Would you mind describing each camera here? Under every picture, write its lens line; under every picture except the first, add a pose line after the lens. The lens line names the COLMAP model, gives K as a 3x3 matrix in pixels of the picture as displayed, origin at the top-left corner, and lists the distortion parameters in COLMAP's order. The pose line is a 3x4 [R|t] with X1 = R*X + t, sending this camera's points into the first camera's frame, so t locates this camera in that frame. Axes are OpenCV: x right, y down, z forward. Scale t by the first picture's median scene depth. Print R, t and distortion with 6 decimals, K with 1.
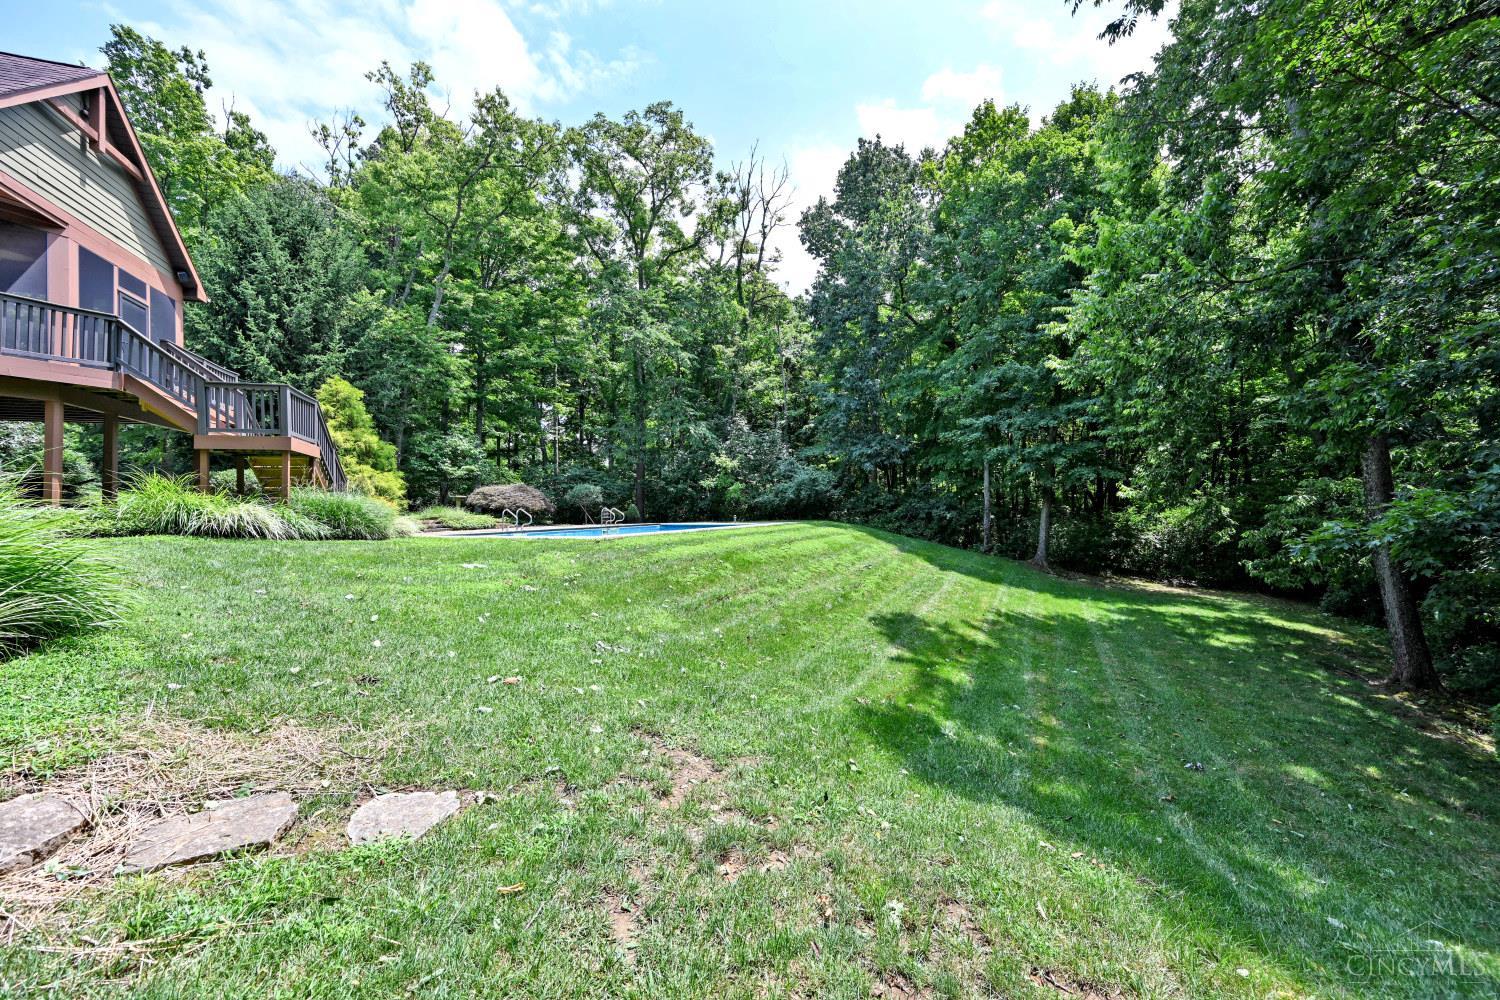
lens RADIAL K [[595.5, 0, 758.4], [0, 595.5, 504.7], [0, 0, 1]] dist [-0.000259, -0.000422]
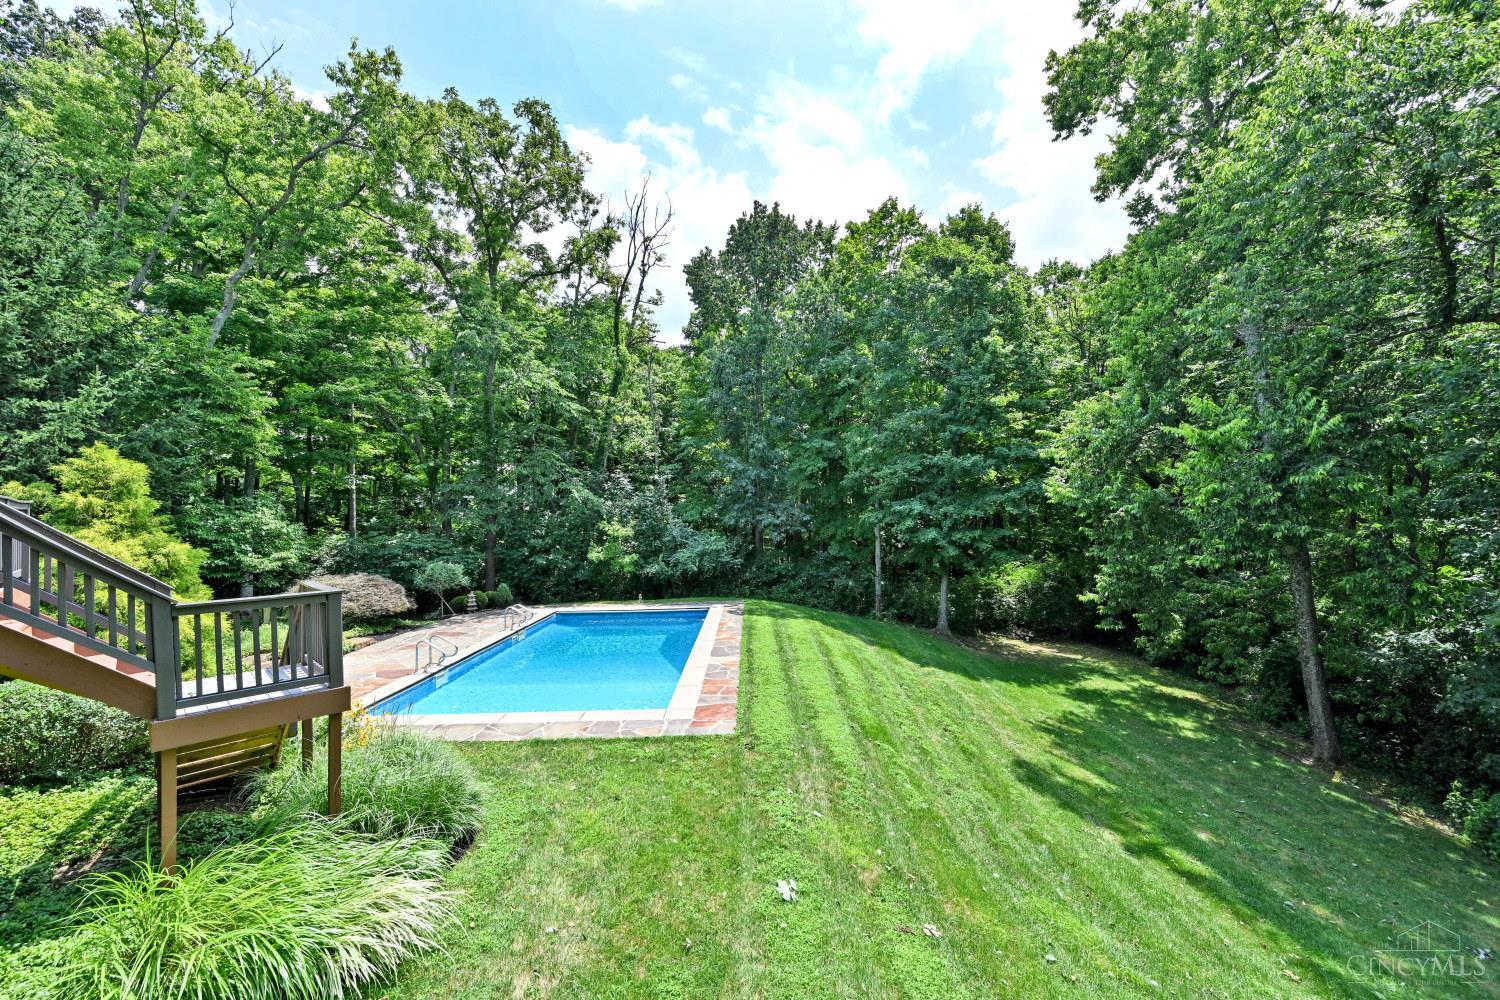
lens RADIAL K [[595.5, 0, 751.4], [0, 595.5, 501.4], [0, 0, 1]] dist [-0.000259, -0.000422]
pose [[0.911701, 0.008478, 0.410768, -0.235963], [-0.001034, 0.999831, -0.018342, -0.097993], [-0.410854, 0.016298, 0.911555, 0.120814]]
